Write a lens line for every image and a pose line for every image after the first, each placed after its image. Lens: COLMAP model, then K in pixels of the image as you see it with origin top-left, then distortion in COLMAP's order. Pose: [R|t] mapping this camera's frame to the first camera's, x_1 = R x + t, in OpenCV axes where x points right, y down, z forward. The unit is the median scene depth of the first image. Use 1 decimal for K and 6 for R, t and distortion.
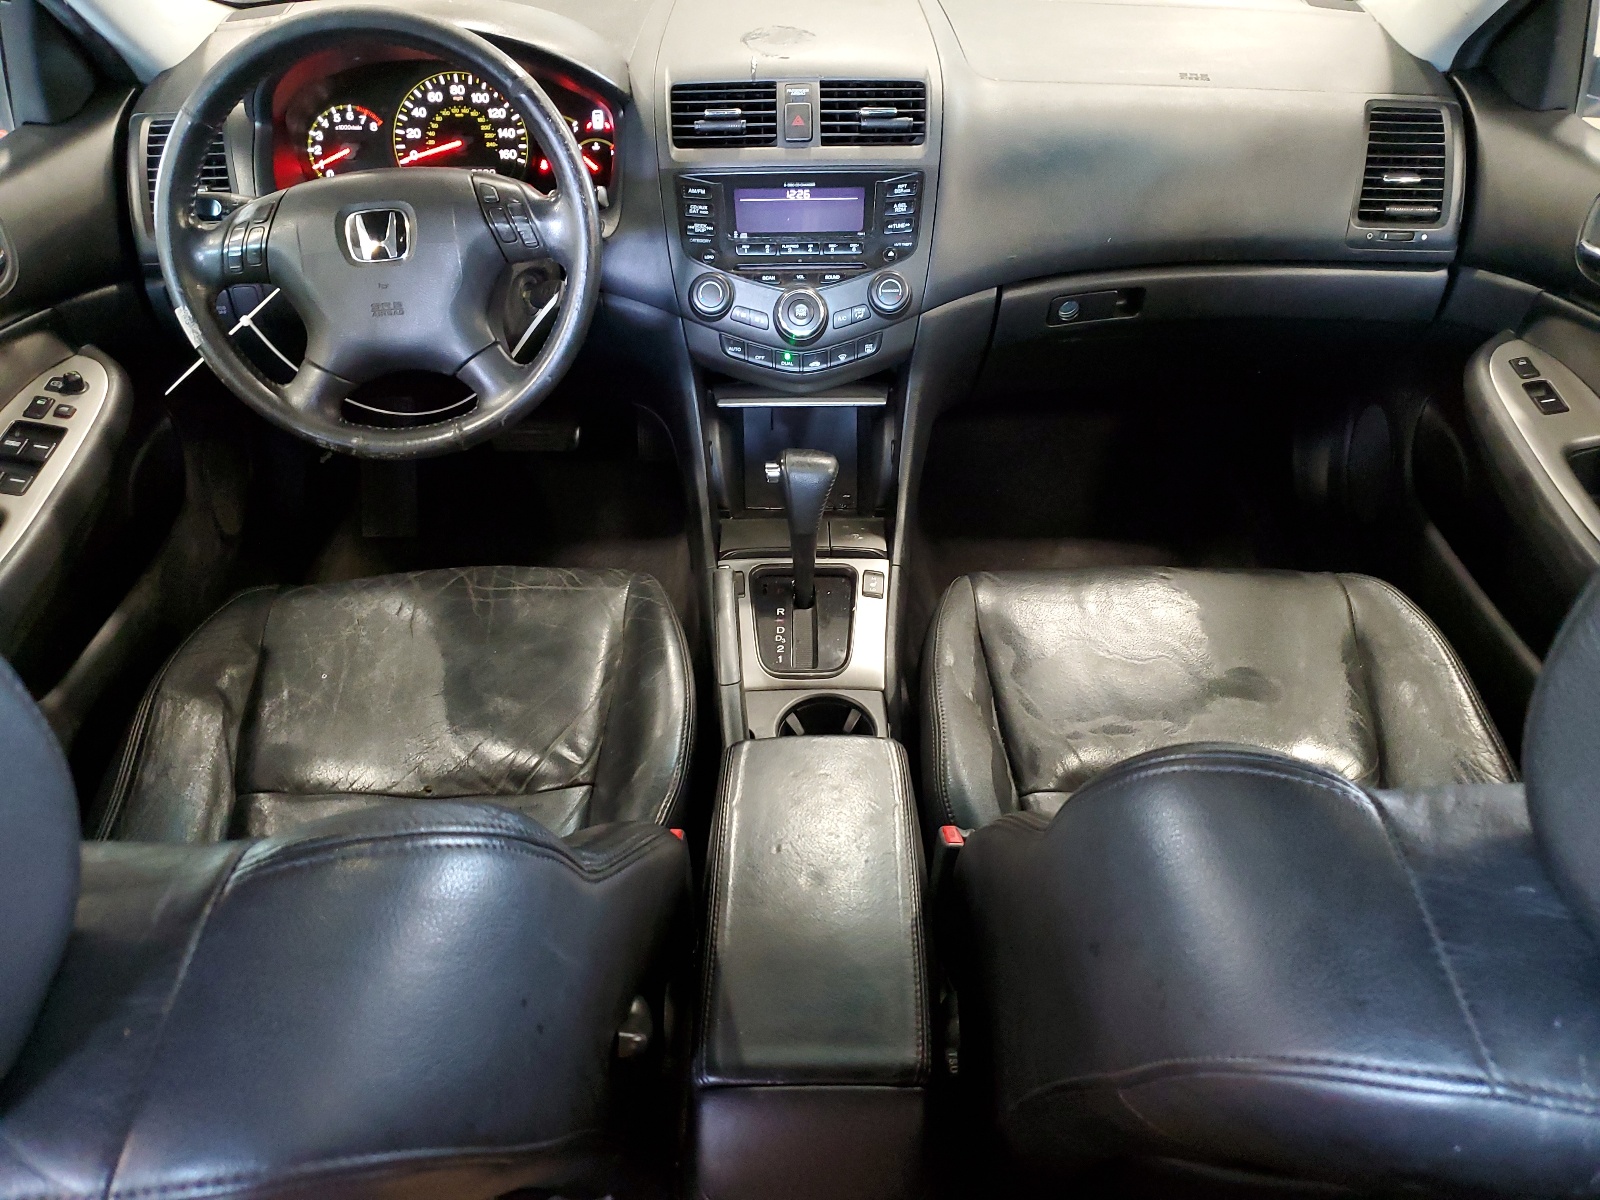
lens RADIAL K [[1293.7, 0, 792.5], [0, 1293.7, 601.1], [0, 0, 1]] dist [0.014655, -0.000112]
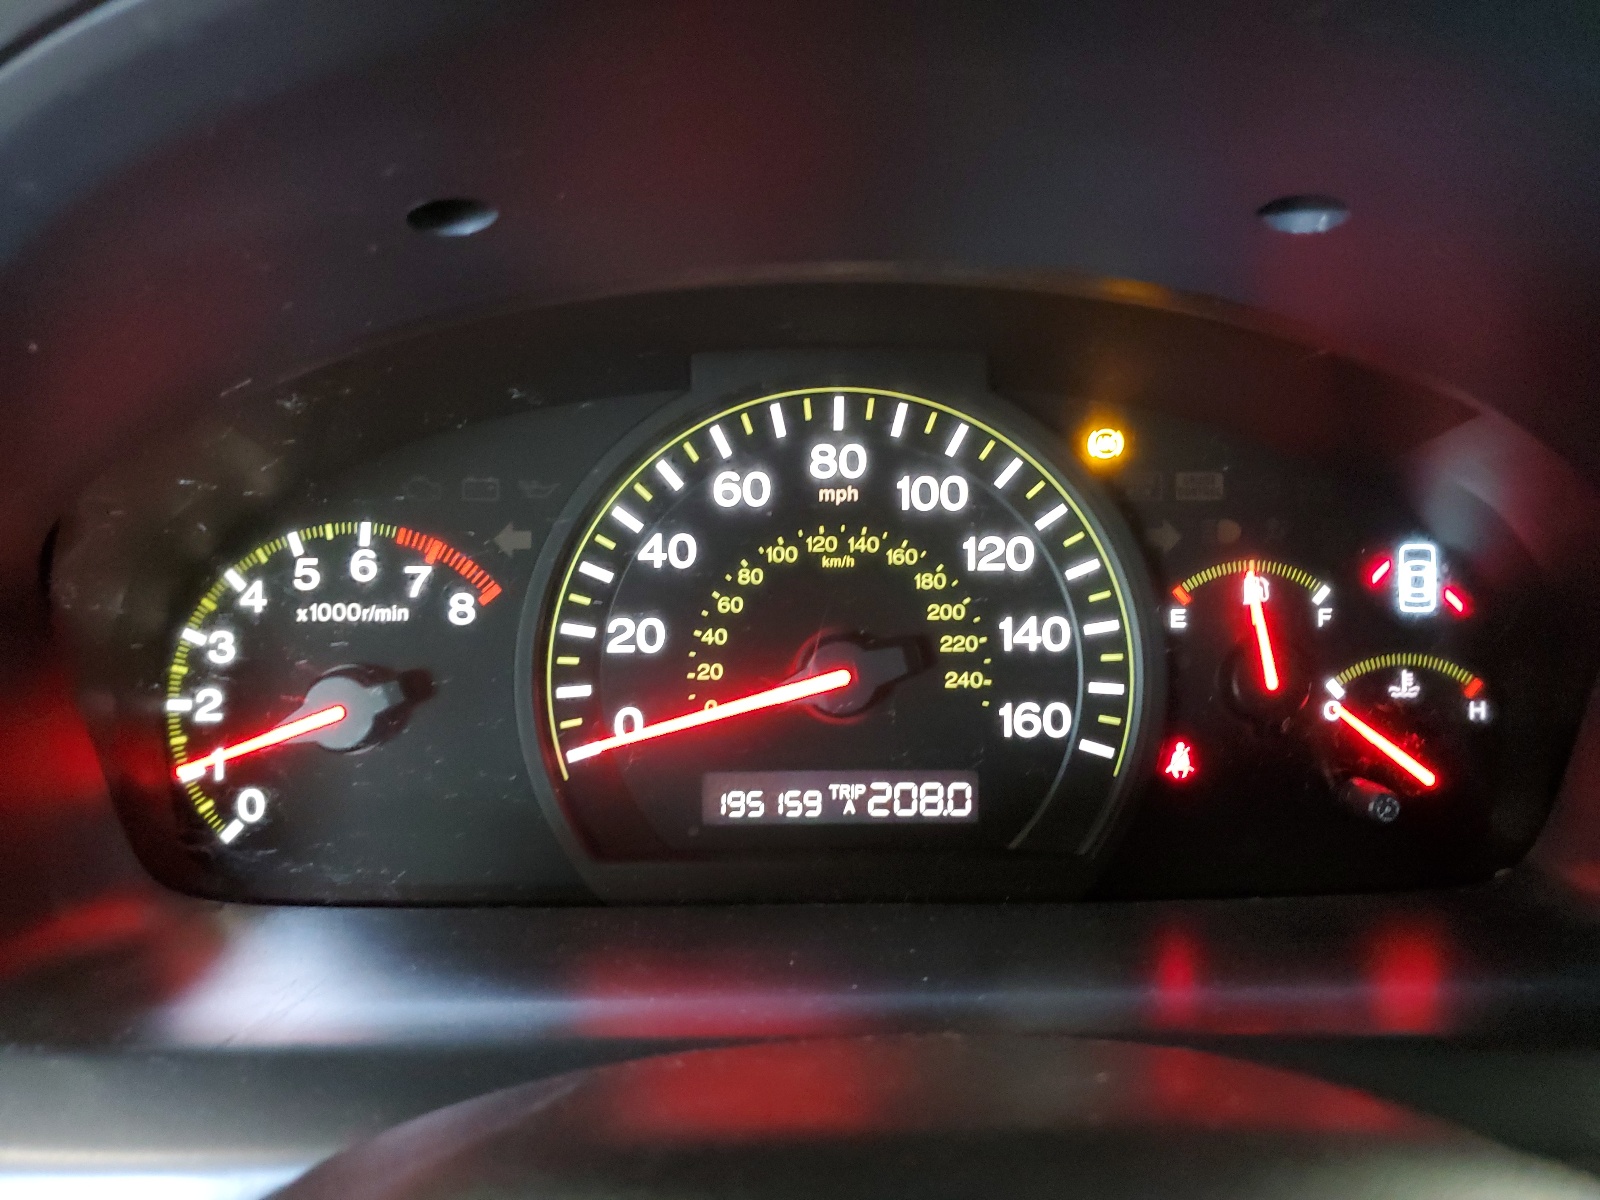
lens RADIAL K [[1293.7, 0, 803.8], [0, 1293.7, 601.9], [0, 0, 1]] dist [0.014655, -0.000112]
pose [[0.999849, -0.000468, 0.017342, -0.266502], [0.006073, 0.945829, -0.324609, -0.292040], [-0.016251, 0.324666, 0.945689, 0.782092]]
